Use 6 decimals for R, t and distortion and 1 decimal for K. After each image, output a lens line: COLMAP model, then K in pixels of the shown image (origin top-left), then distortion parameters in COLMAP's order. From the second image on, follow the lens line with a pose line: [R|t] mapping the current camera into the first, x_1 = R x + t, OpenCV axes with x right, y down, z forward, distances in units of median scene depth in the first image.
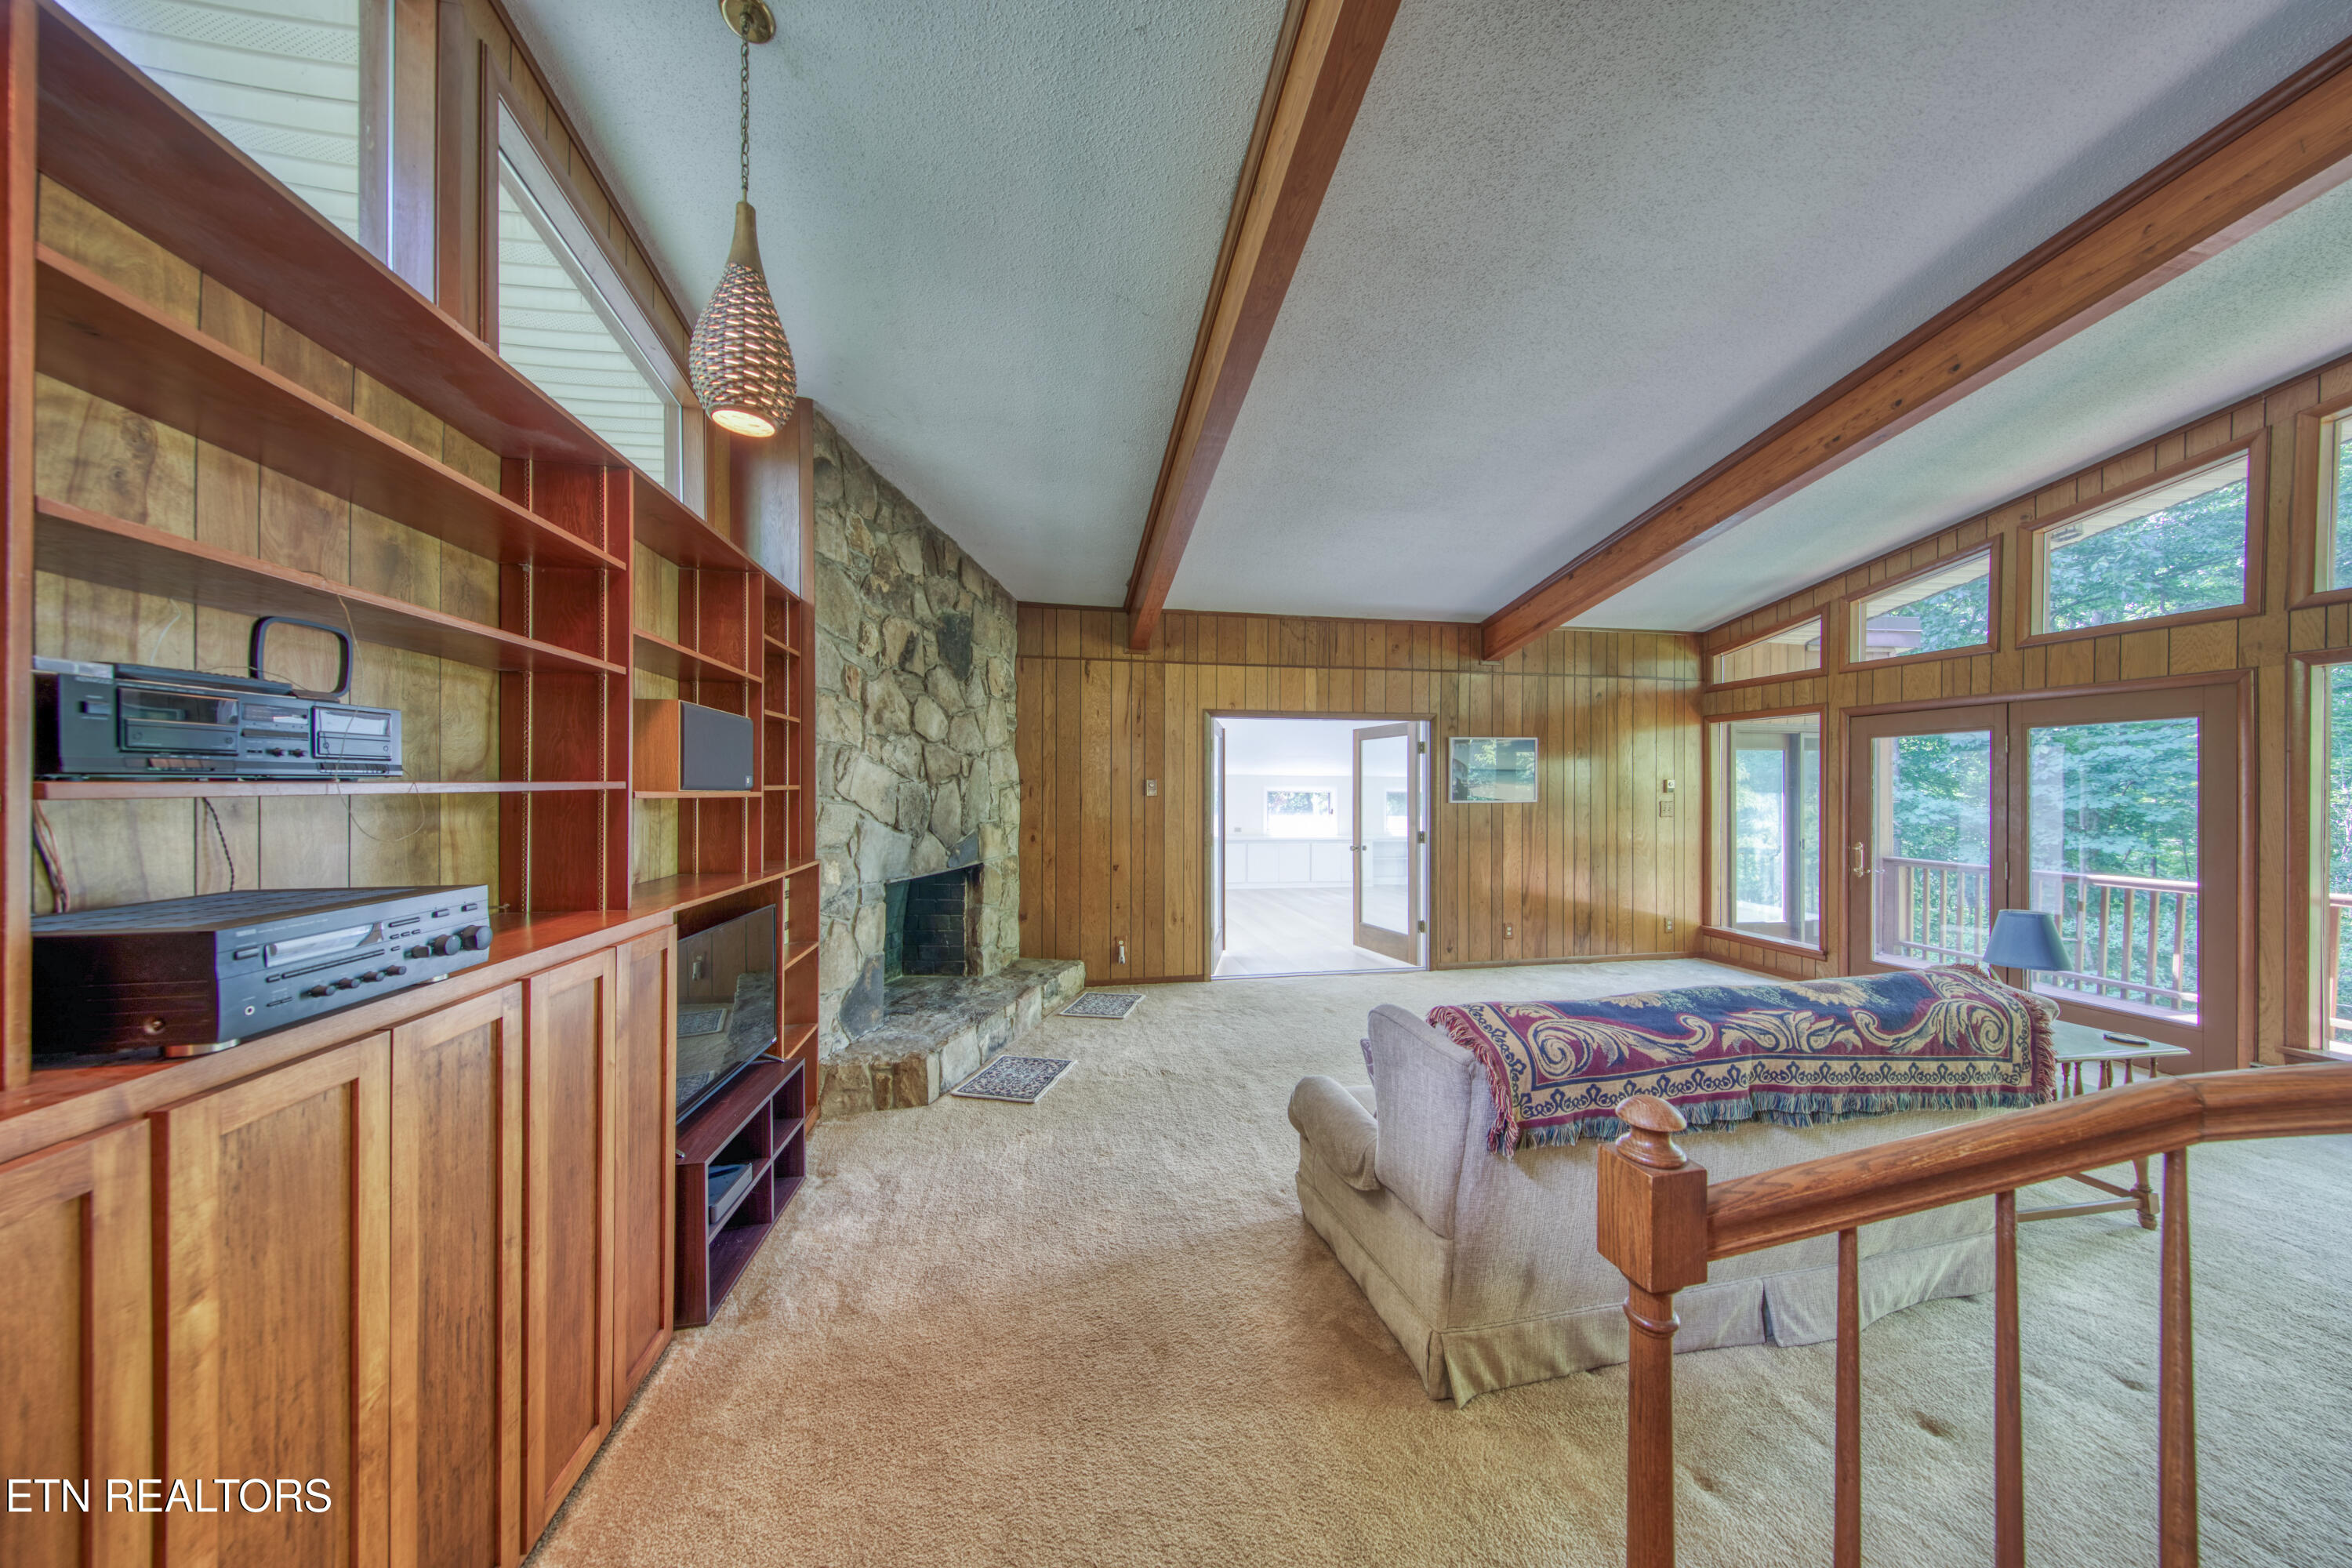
lens RADIAL K [[732.5, 0, 1171.4], [0, 732.5, 791.0], [0, 0, 1]] dist [0.007318, -0.000093]
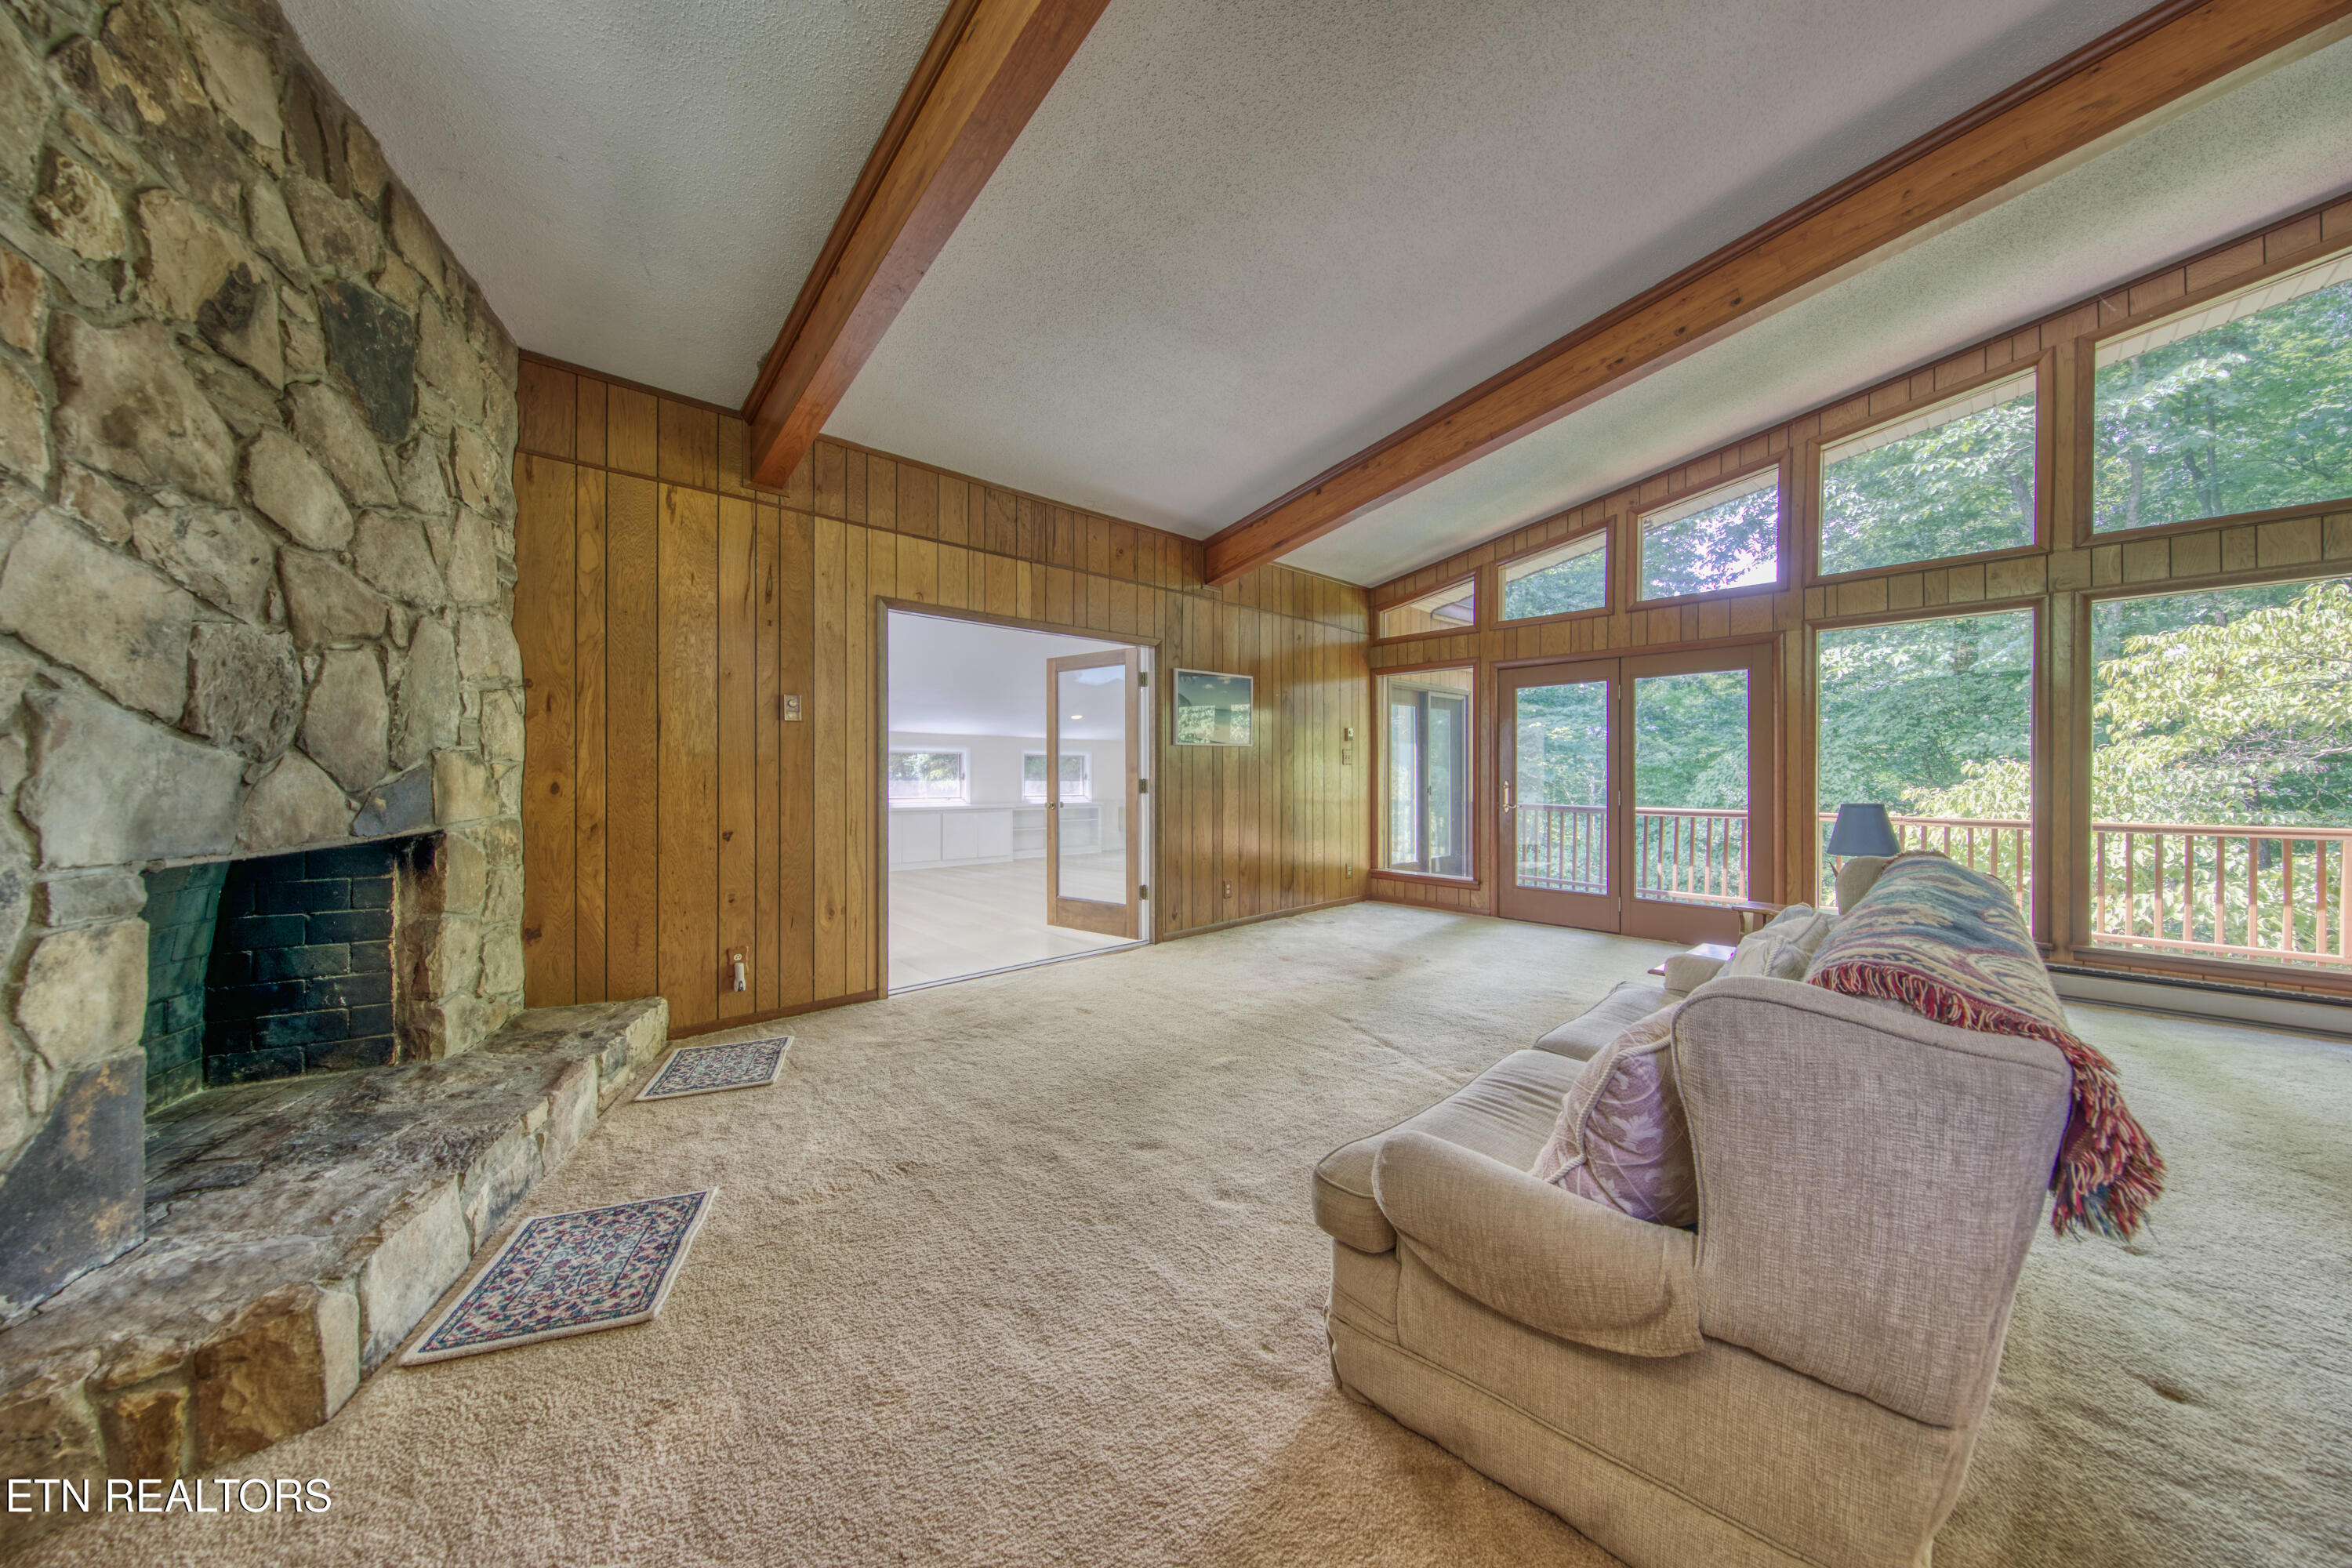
lens RADIAL K [[775.9, 0, 1188.3], [0, 775.9, 773.1], [0, 0, 1]] dist [0.001960, -0.003138]
pose [[0.842674, -0.001182, 0.538423, -0.126700], [-0.000481, 0.999996, 0.002947, 0.063468], [-0.538424, -0.002742, 0.842670, 0.315509]]
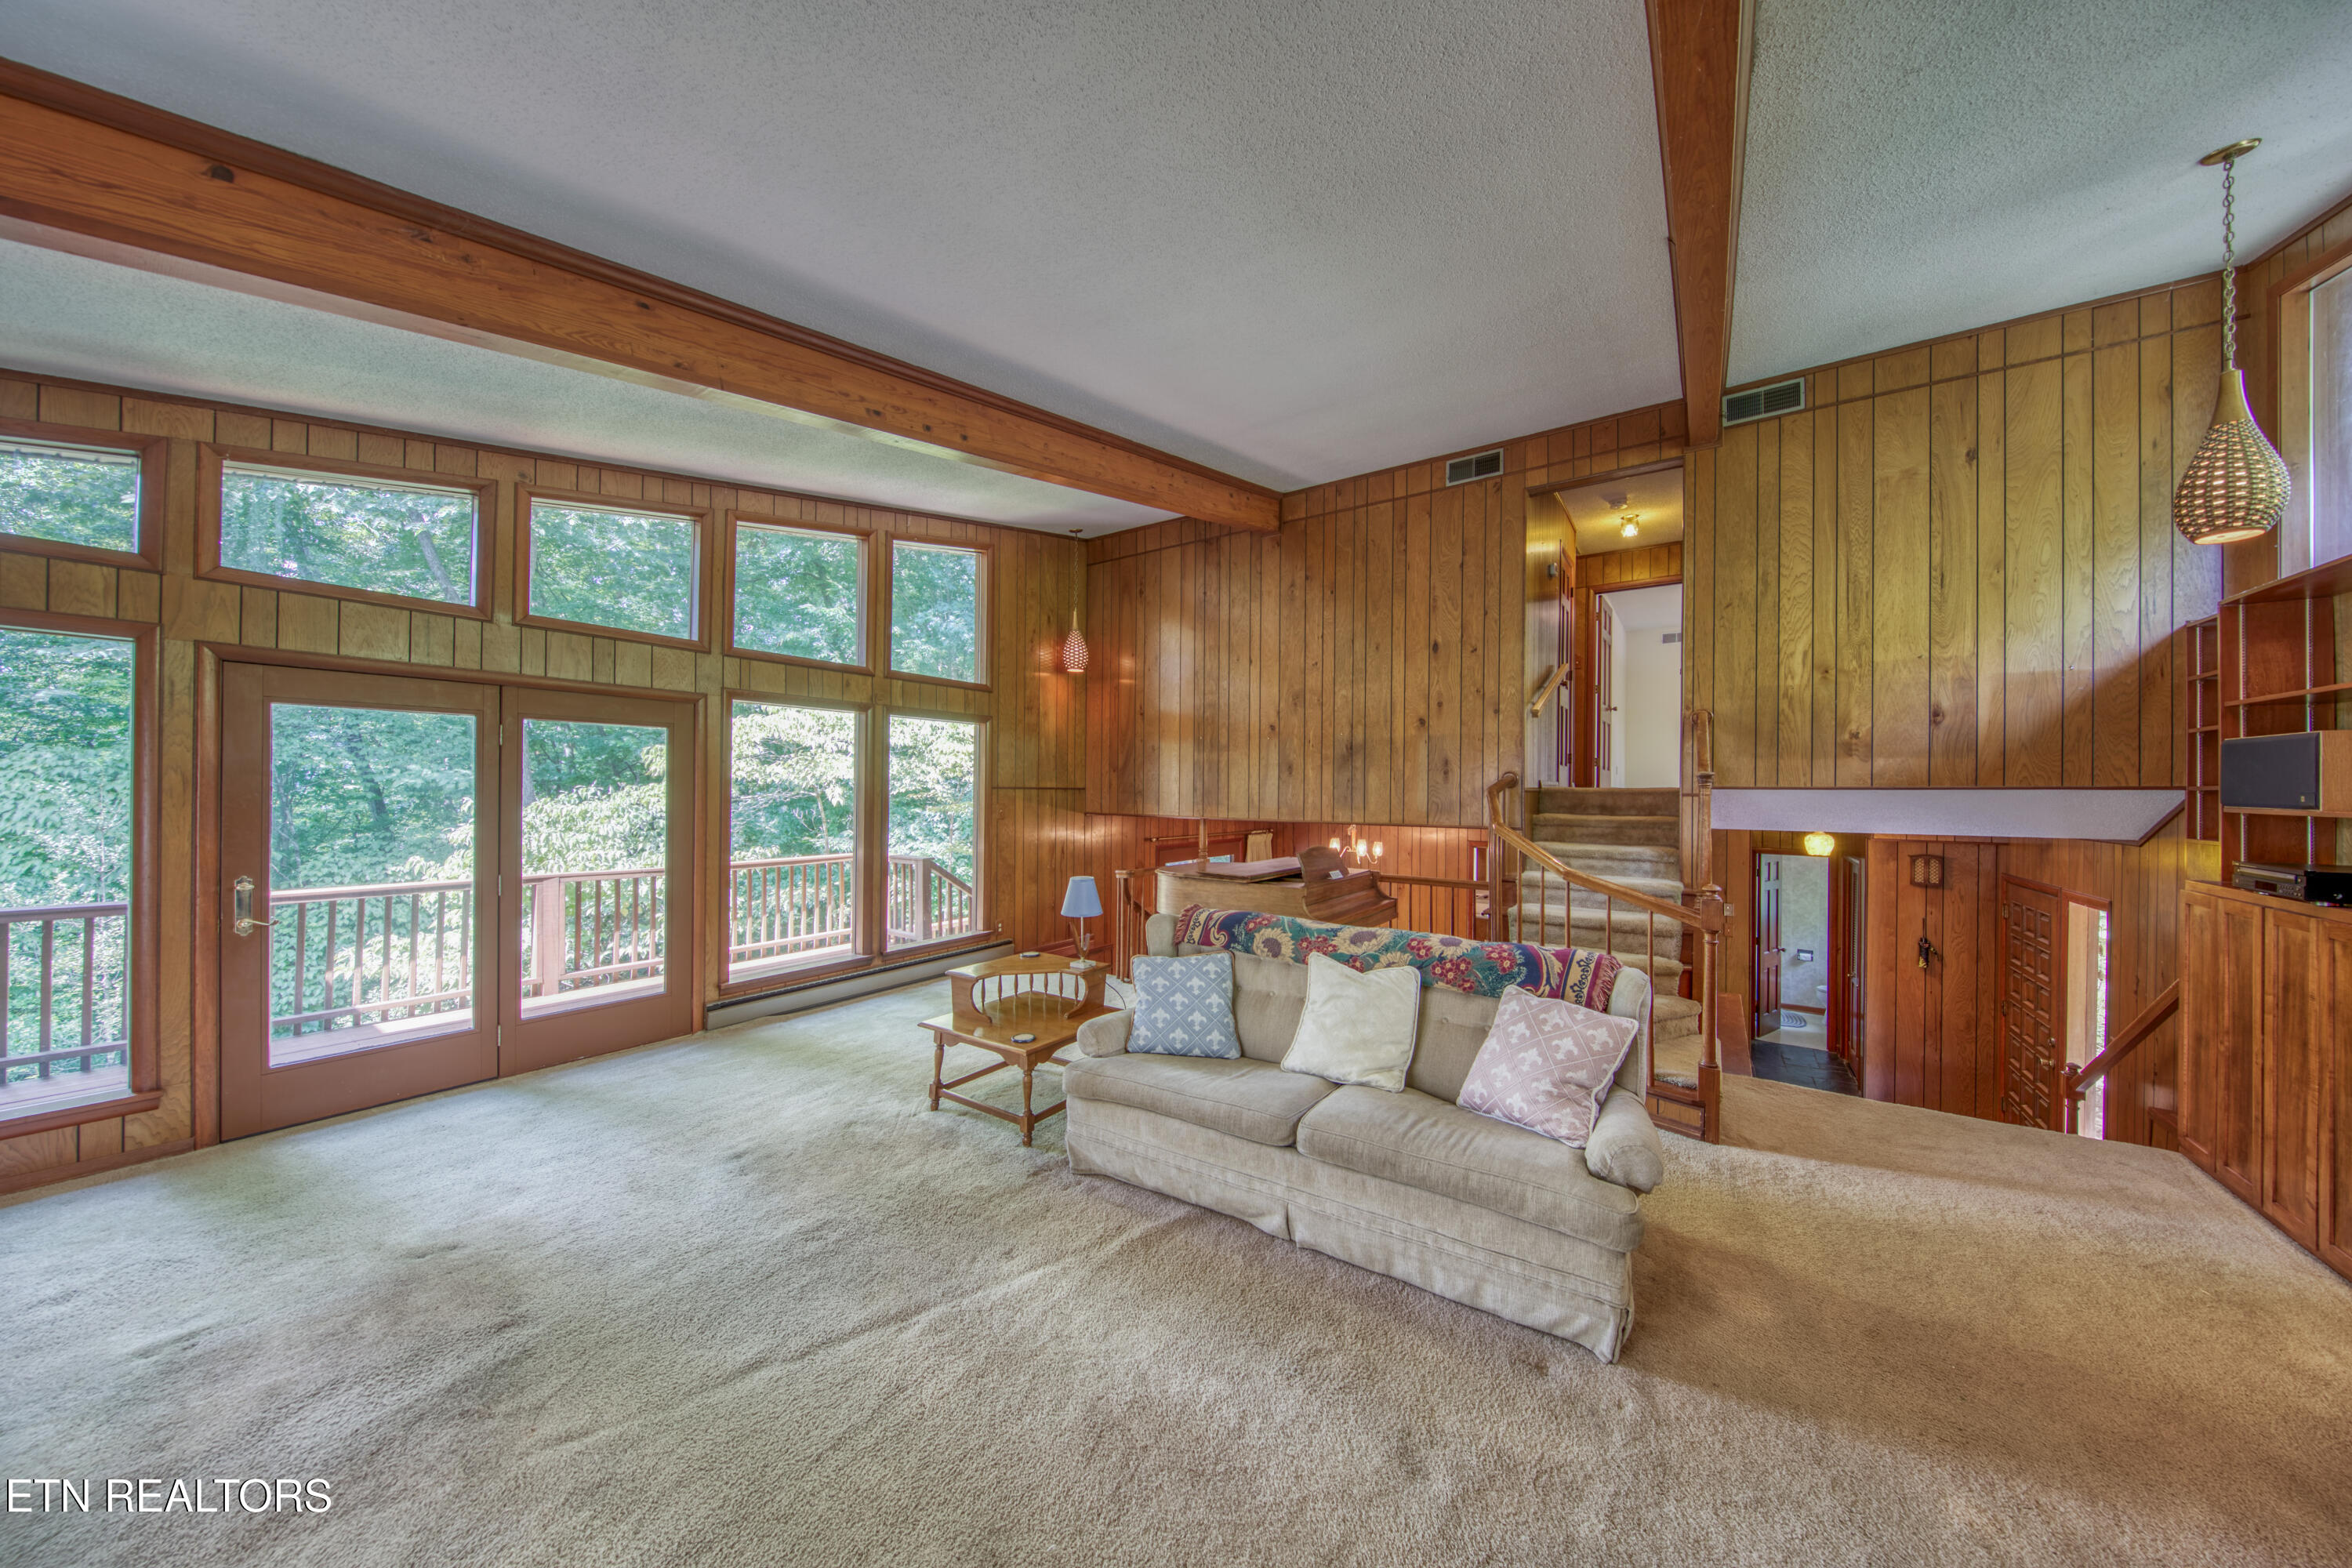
lens RADIAL K [[764.3, 0, 1172.5], [0, 764.3, 794.0], [0, 0, 1]] dist [0.006060, -0.000054]
pose [[-0.705064, 0.001230, 0.709143, -0.014580], [0.001378, 0.999999, -0.000365, 0.002115], [-0.709143, 0.000720, -0.705065, 1.081648]]
